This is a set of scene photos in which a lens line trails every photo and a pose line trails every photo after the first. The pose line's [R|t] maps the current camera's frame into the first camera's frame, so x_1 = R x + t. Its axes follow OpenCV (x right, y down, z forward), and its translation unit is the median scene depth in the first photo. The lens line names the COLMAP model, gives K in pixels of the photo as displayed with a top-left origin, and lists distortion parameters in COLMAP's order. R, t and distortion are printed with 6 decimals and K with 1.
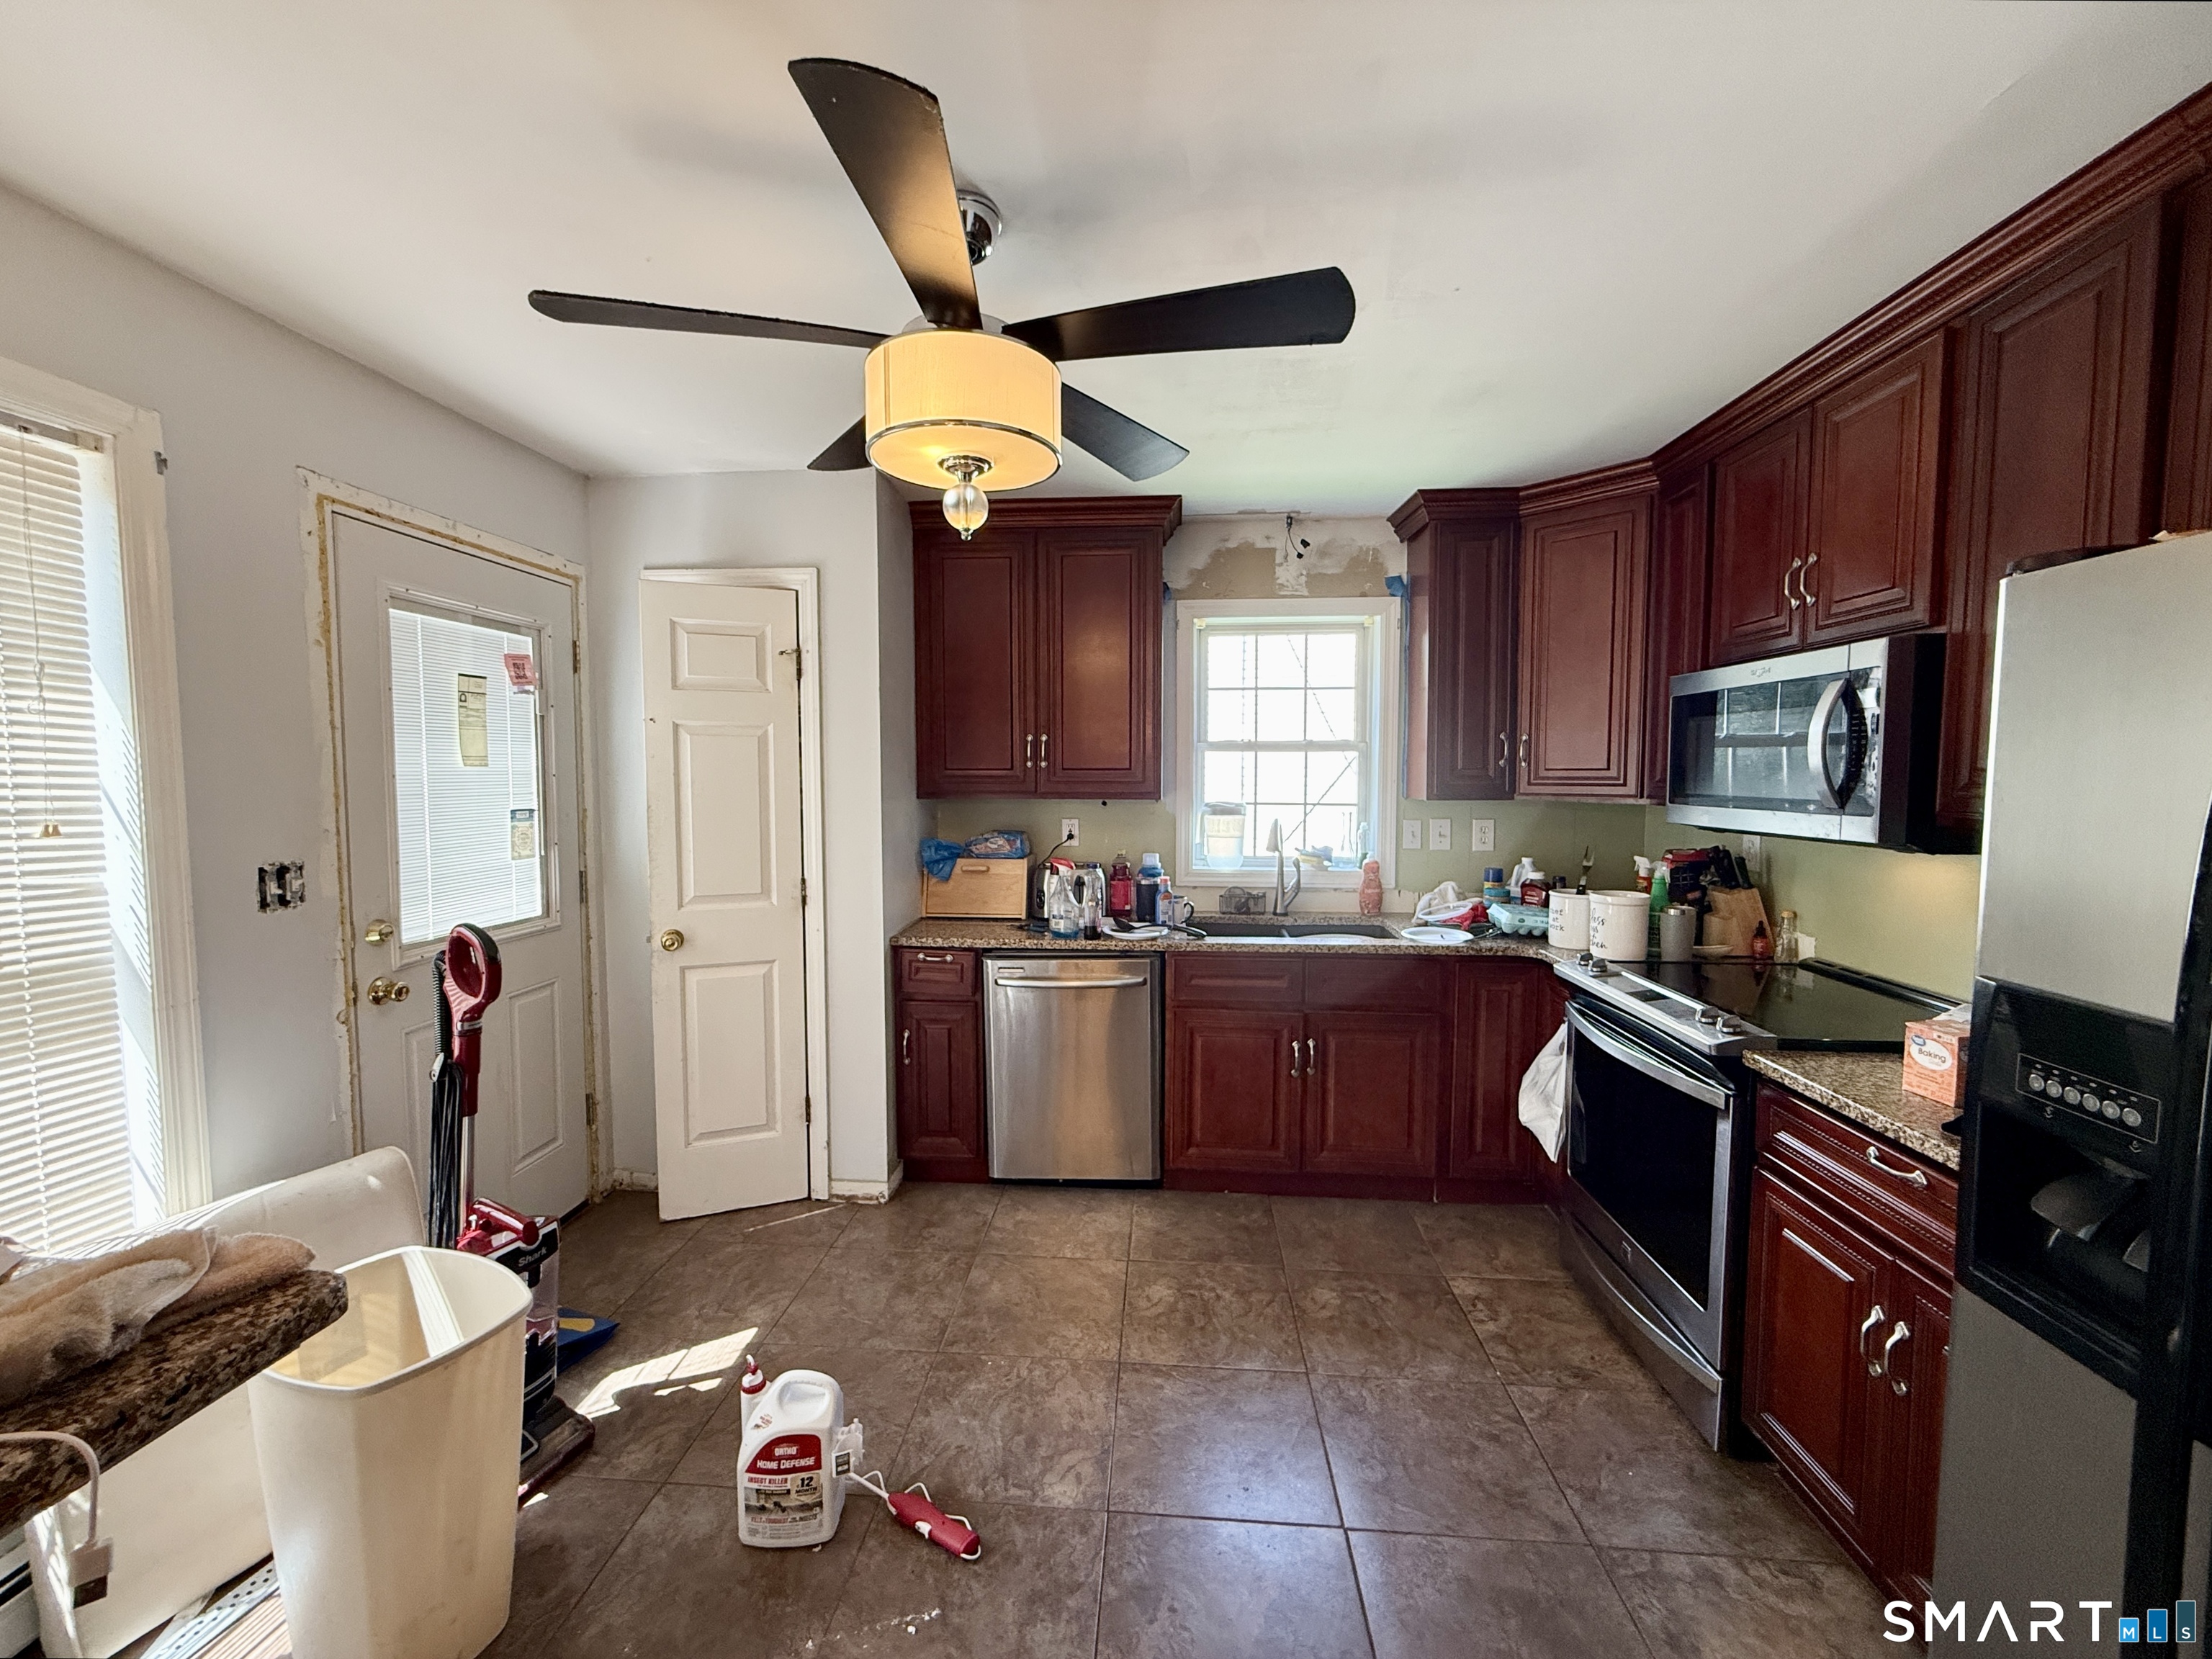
lens RADIAL K [[888.4, 0, 1102.6], [0, 888.4, 826.3], [0, 0, 1]] dist [0.003605, 0.000078]
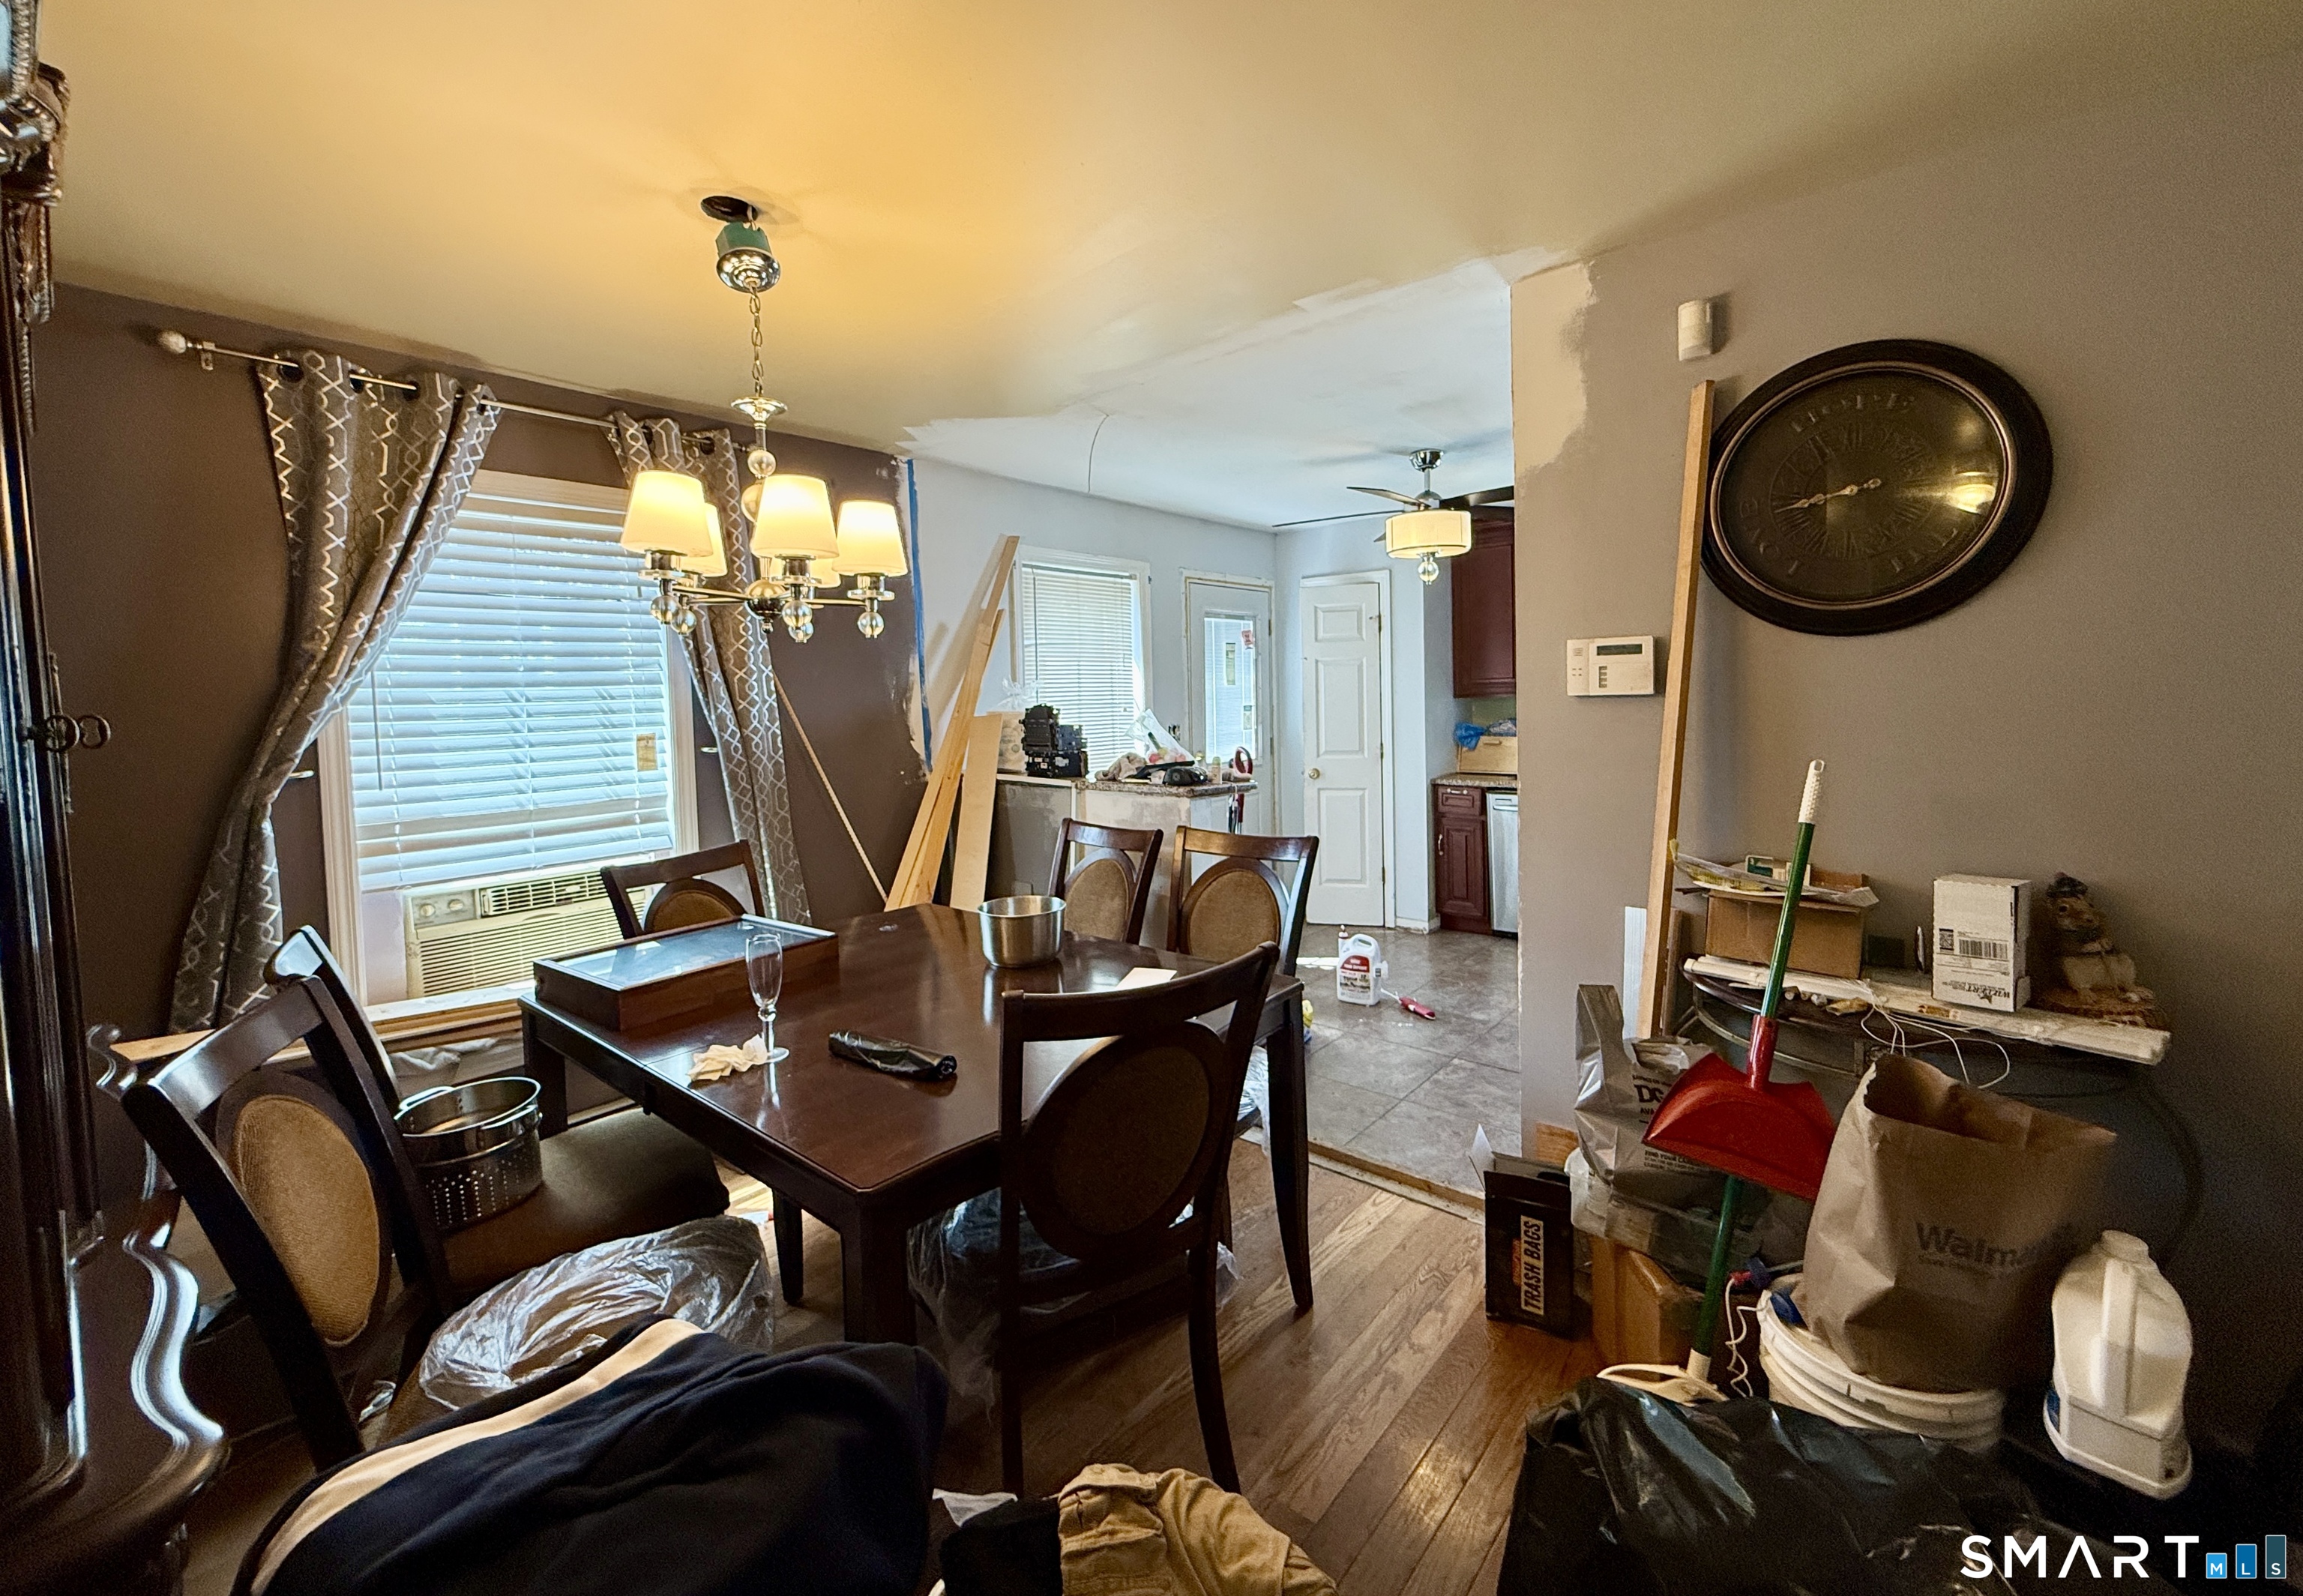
lens RADIAL K [[951.0, 0, 1149.1], [0, 951.0, 745.1], [0, 0, 1]] dist [0.001136, 0.000016]
pose [[0.812598, 0.008796, -0.582758, 0.406550], [-0.007485, 0.999961, 0.004656, 0.058956], [0.582777, 0.000579, 0.812632, -0.843104]]
